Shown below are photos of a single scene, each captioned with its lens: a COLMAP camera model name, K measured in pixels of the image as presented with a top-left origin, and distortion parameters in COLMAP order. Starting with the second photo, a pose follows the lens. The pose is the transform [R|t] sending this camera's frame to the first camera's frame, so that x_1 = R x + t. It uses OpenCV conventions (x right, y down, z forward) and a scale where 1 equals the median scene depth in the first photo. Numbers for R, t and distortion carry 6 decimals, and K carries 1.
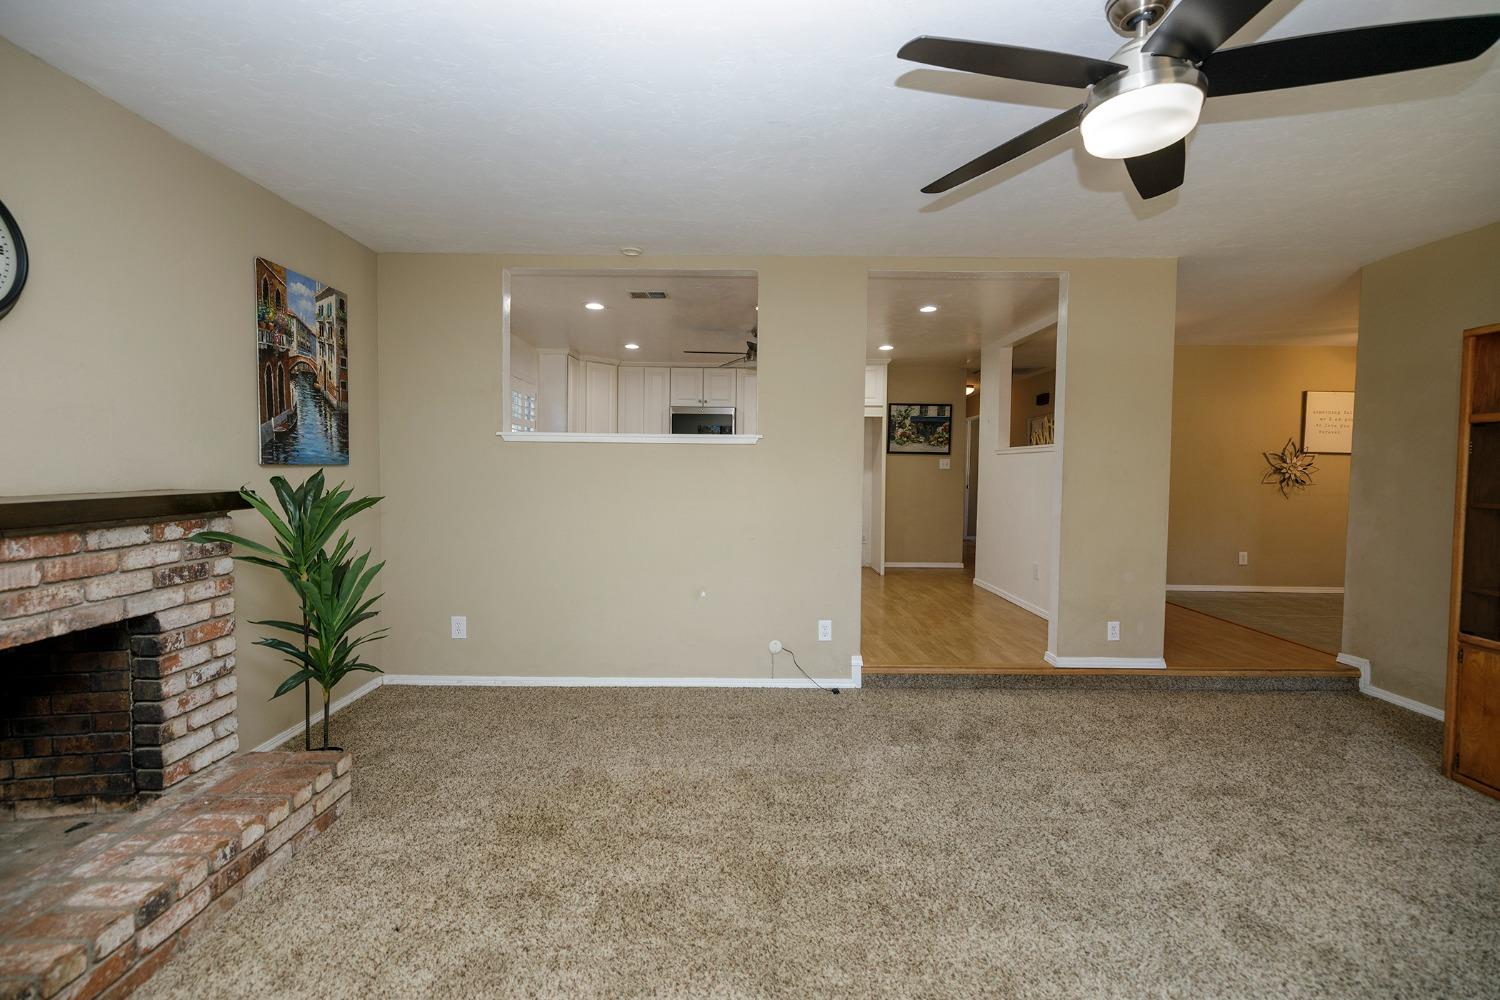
lens RADIAL K [[628.7, 0, 740.6], [0, 628.7, 494.9], [0, 0, 1]] dist [0.002017, 0.000050]
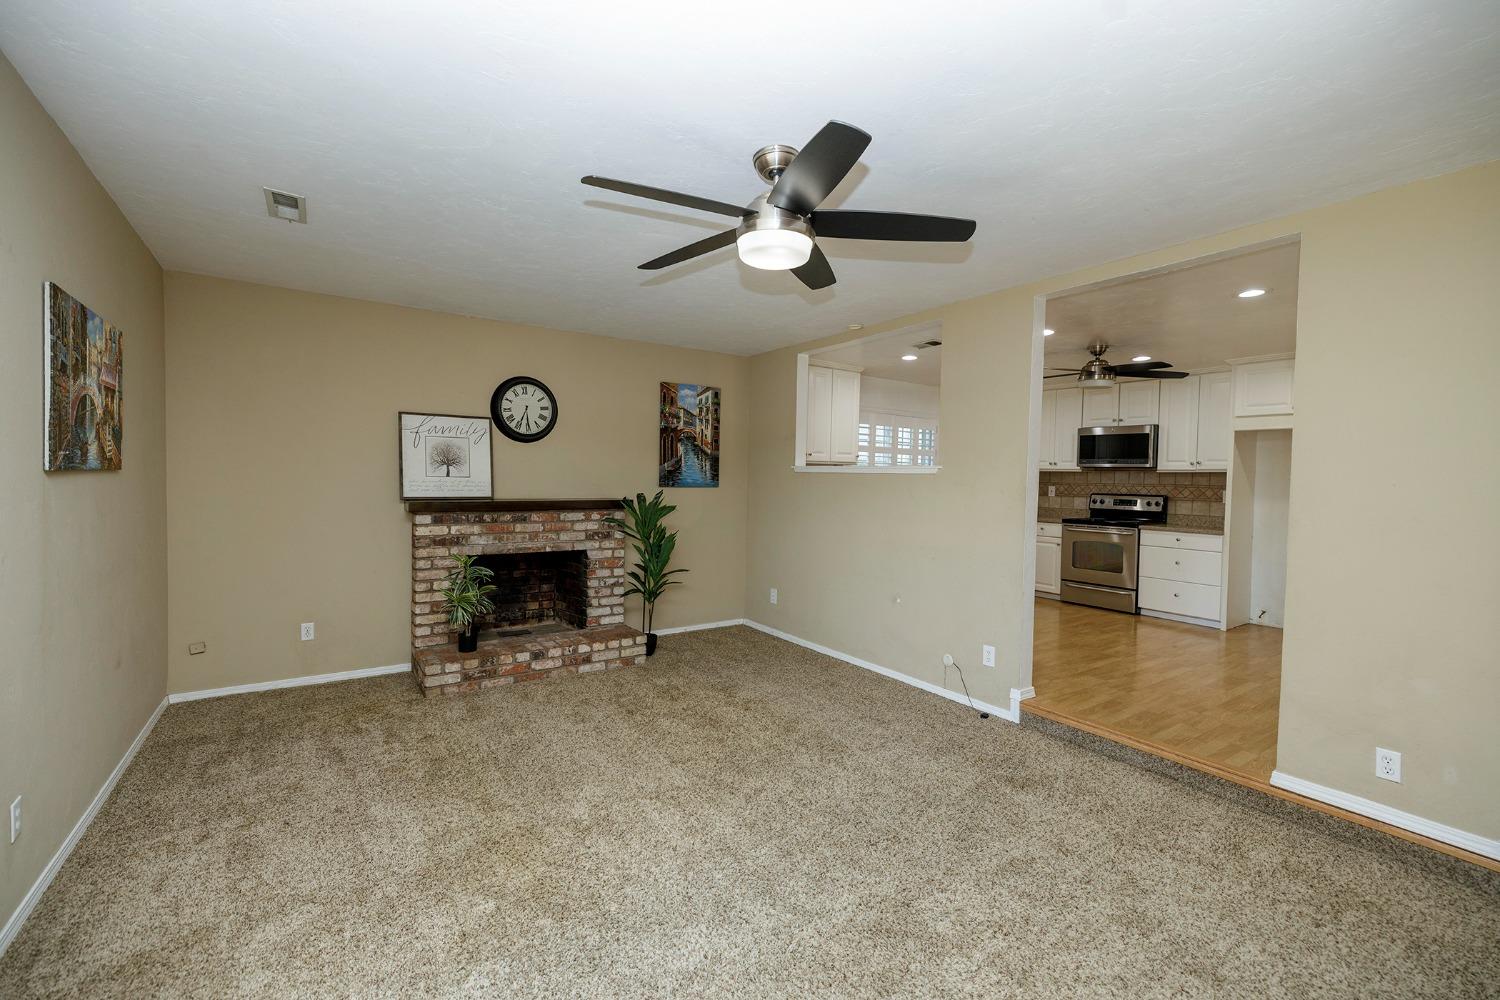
lens RADIAL K [[628.7, 0, 740.6], [0, 628.7, 494.9], [0, 0, 1]] dist [0.002017, 0.000050]
pose [[0.560031, 0.024865, -0.828098, 0.976984], [-0.048489, 0.998820, -0.002802, -0.029655], [0.827051, 0.041723, 0.560576, 0.110756]]
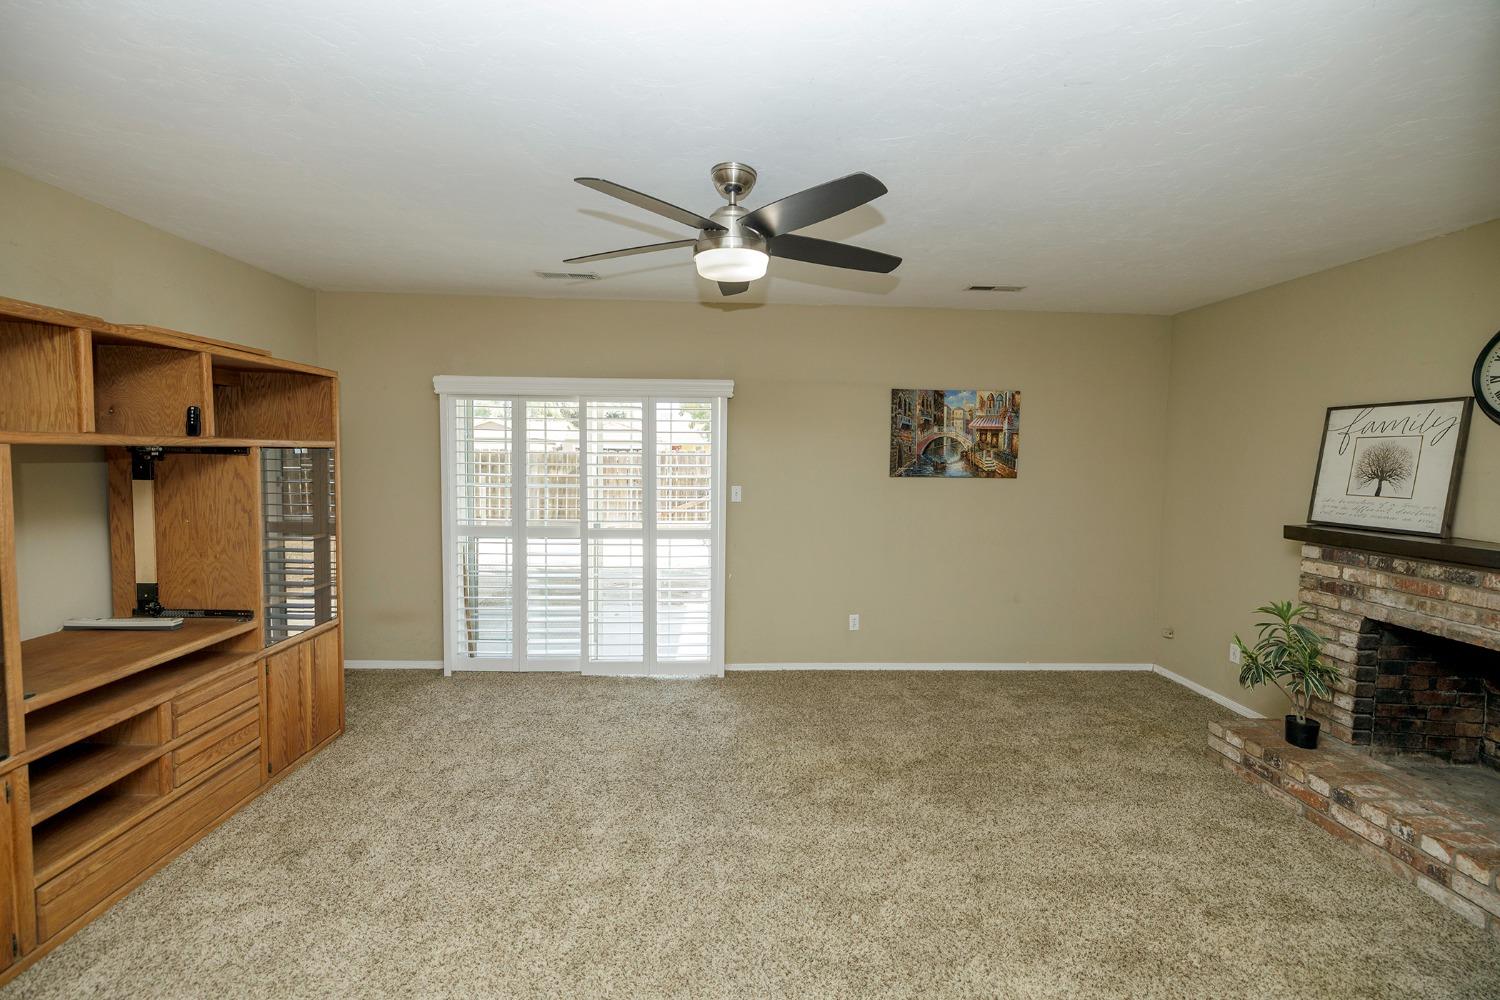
lens RADIAL K [[628.7, 0, 740.6], [0, 628.7, 494.9], [0, 0, 1]] dist [0.002017, 0.000050]
pose [[-0.998685, -0.022585, -0.046013, 0.375680], [-0.027263, 0.994232, 0.103726, -0.126151], [0.043405, 0.104844, -0.993541, 1.375231]]
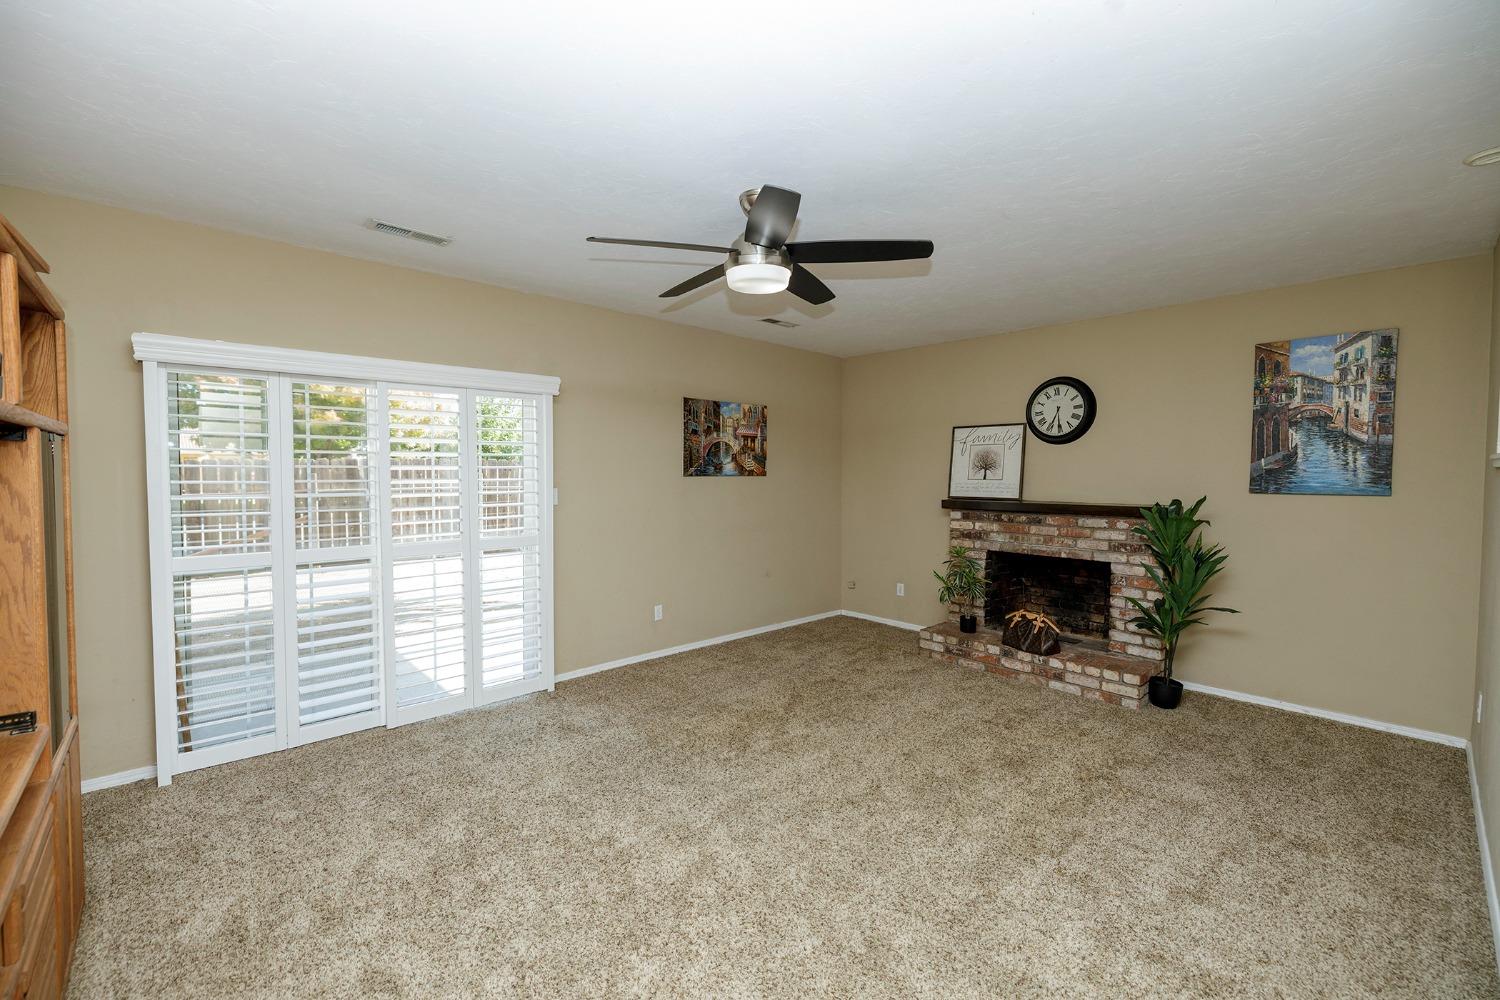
lens RADIAL K [[629.7, 0, 747.9], [0, 629.7, 498.5], [0, 0, 1]] dist [0.007493, 0.000215]
pose [[-0.730503, 0.015152, -0.682741, 0.983554], [-0.041075, 0.996969, 0.066073, -0.080698], [0.681673, 0.076310, -0.727667, 1.230402]]
